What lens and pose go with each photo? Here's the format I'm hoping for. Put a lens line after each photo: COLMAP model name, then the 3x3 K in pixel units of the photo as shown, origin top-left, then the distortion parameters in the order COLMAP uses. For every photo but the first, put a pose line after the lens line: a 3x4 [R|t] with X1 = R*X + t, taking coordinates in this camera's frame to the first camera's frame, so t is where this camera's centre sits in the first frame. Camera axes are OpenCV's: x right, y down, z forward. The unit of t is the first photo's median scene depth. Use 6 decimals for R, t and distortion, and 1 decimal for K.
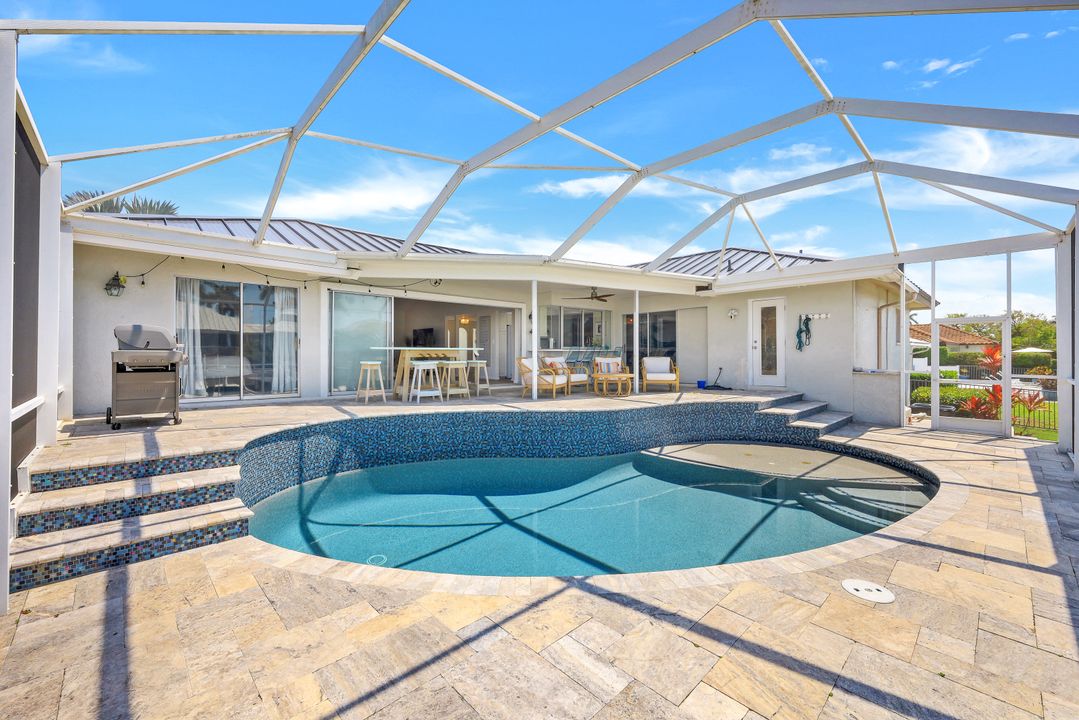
lens RADIAL K [[436.0, 0, 539.5], [0, 436.0, 360.0], [0, 0, 1]] dist [0.000239, 0.000071]
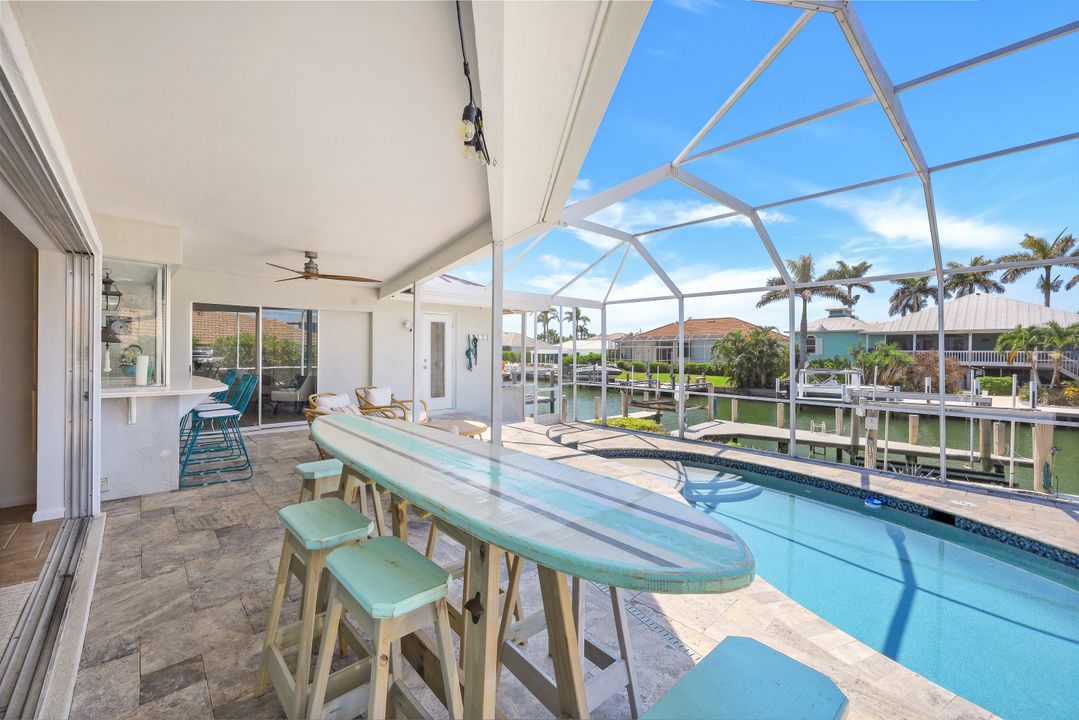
lens RADIAL K [[436.0, 0, 539.5], [0, 436.0, 360.0], [0, 0, 1]] dist [0.000239, 0.000071]
pose [[0.012725, -0.024657, 0.999615, -0.402082], [-0.000583, 0.999696, 0.024666, -0.071394], [-0.999919, -0.000897, 0.012707, 0.842074]]
